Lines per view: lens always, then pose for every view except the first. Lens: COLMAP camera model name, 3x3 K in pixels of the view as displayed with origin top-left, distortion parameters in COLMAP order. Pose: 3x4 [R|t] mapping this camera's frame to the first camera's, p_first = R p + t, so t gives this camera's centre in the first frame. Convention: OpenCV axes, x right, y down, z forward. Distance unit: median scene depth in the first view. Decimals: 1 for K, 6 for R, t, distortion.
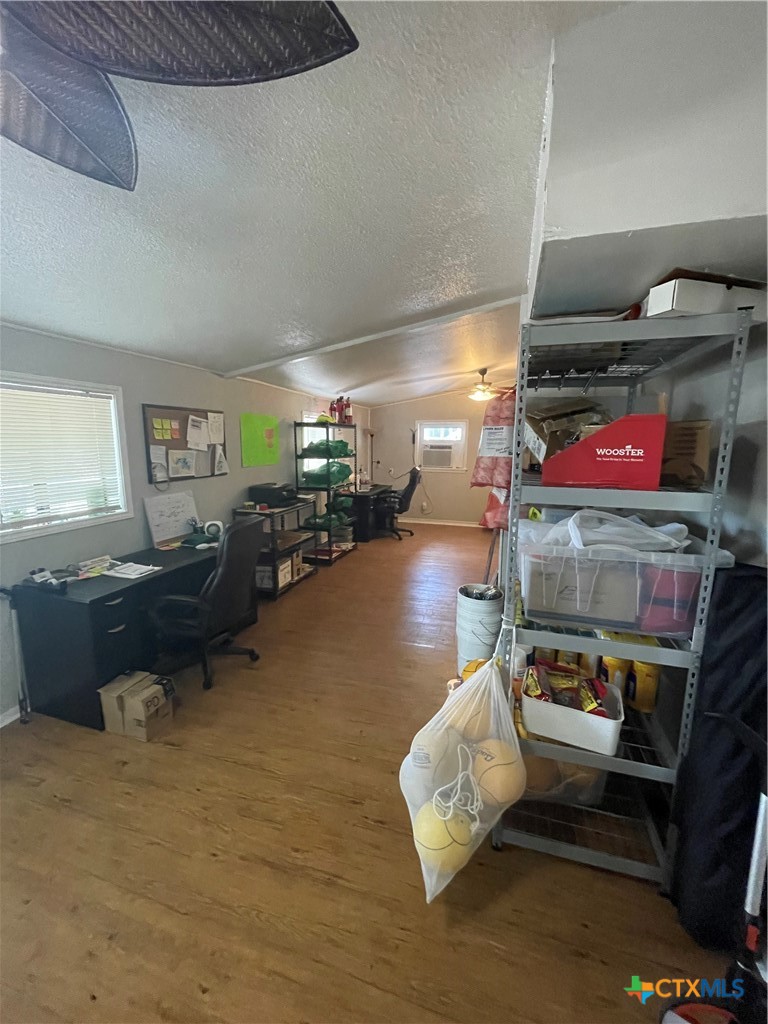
lens RADIAL K [[413.5, 0, 382.3], [0, 413.5, 513.8], [0, 0, 1]] dist [-0.007432, 0.000496]
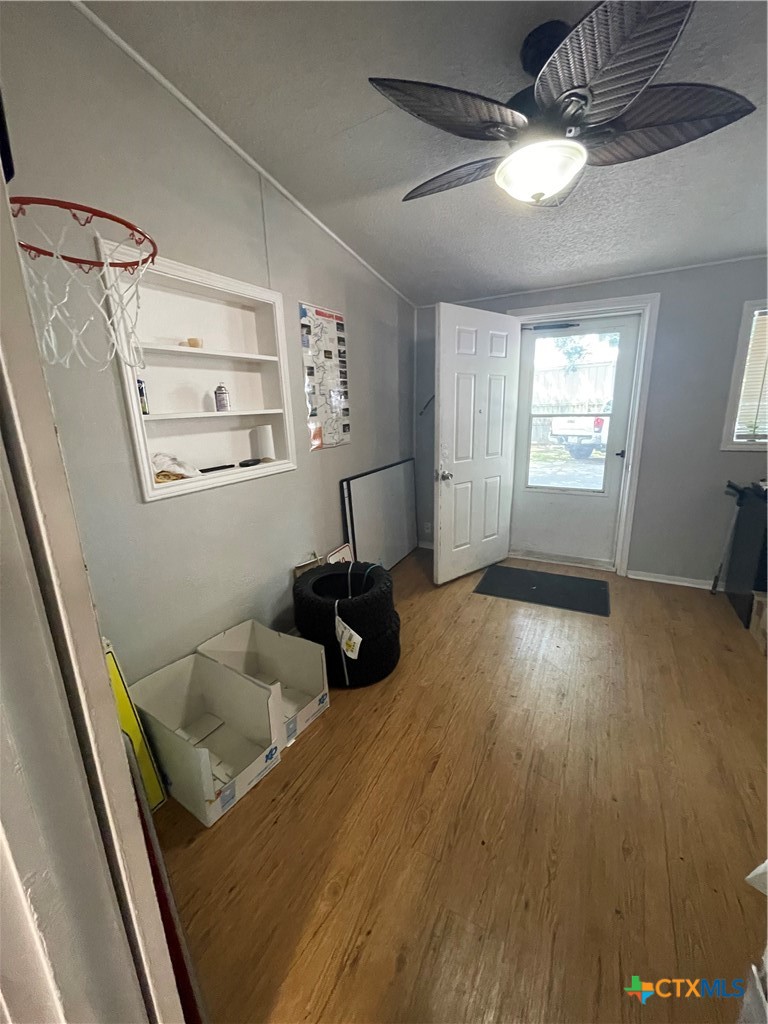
lens RADIAL K [[413.5, 0, 382.9], [0, 413.5, 509.9], [0, 0, 1]] dist [-0.007432, 0.000496]
pose [[-0.165793, 0.238657, -0.956847, 0.438867], [-0.149426, 0.952992, 0.263586, 0.078887], [0.974774, 0.186678, -0.122338, 0.126174]]
